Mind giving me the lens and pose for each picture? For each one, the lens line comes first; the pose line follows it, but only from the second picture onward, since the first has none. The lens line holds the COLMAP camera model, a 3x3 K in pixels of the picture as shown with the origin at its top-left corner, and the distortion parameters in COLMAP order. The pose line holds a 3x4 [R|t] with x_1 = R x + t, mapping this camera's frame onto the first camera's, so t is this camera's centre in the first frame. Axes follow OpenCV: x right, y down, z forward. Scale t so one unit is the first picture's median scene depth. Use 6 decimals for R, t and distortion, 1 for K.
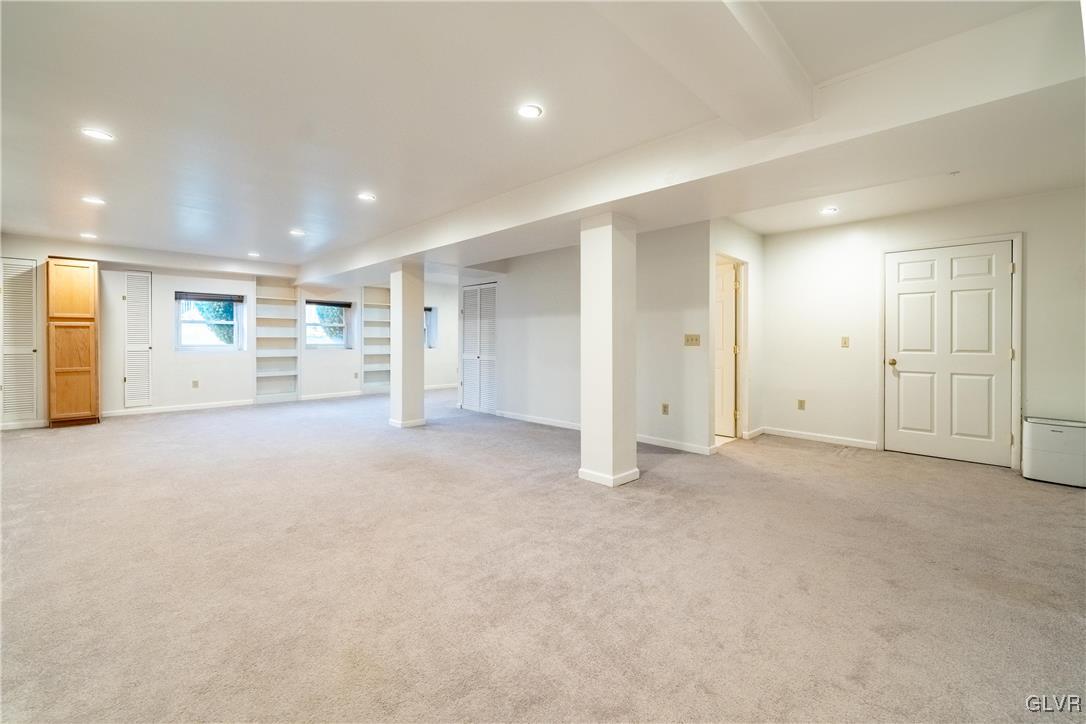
lens RADIAL K [[451.2, 0, 540.5], [0, 451.2, 341.9], [0, 0, 1]] dist [0.000195, 0.000007]
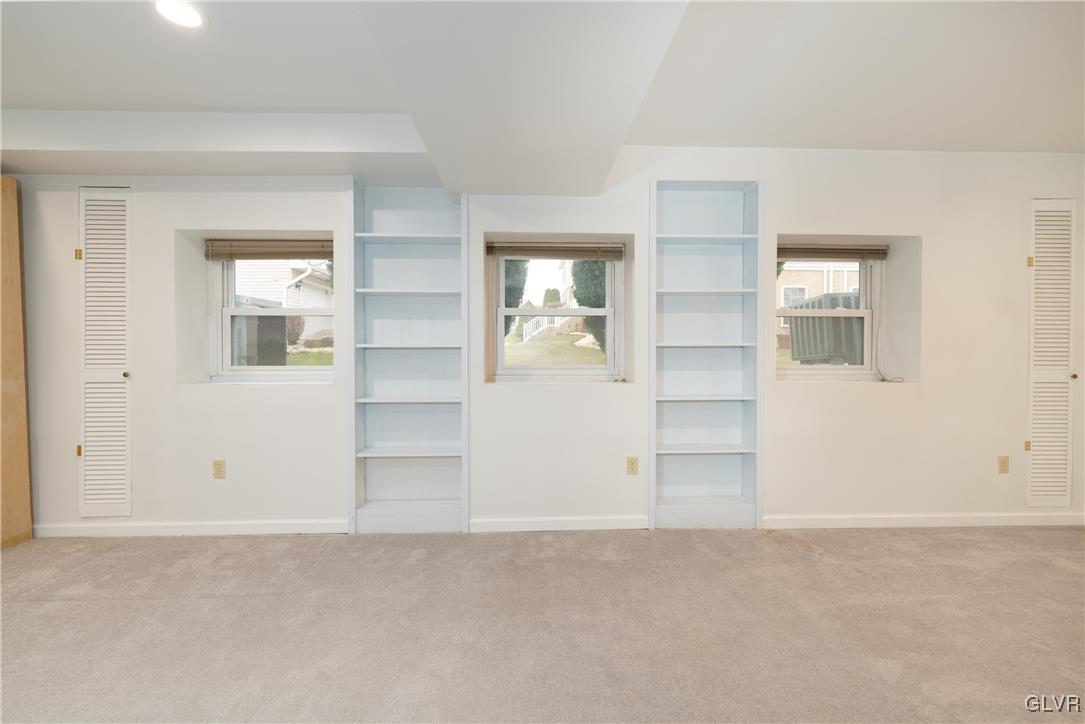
lens RADIAL K [[519.1, 0, 542.5], [0, 519.1, 362.0], [0, 0, 1]] dist [-0.001632, -0.000322]
pose [[0.732923, 0.006753, -0.680278, -0.311356], [0.000515, 0.999945, 0.010481, -0.003246], [0.680311, -0.008032, 0.732879, 1.036290]]
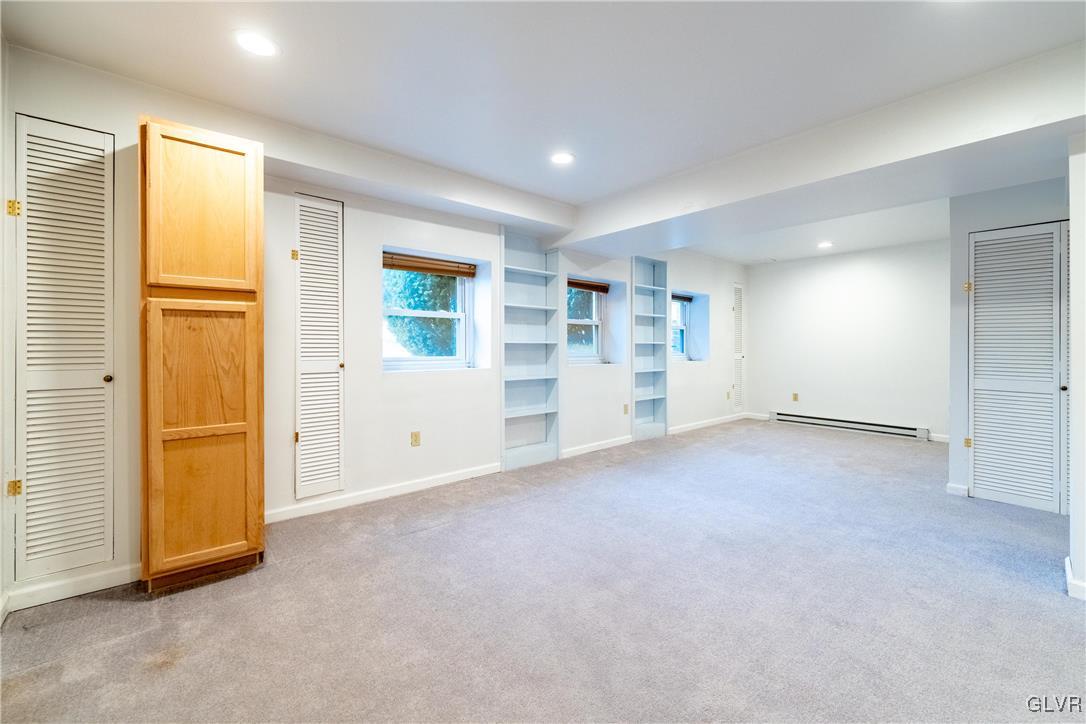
lens RADIAL K [[445.2, 0, 544.7], [0, 445.2, 346.1], [0, 0, 1]] dist [0.001304, 0.000138]
pose [[0.997701, -0.000022, -0.067774, -0.710689], [-0.000283, 0.999990, -0.004497, -0.005087], [0.067773, 0.004506, 0.997691, 0.634106]]
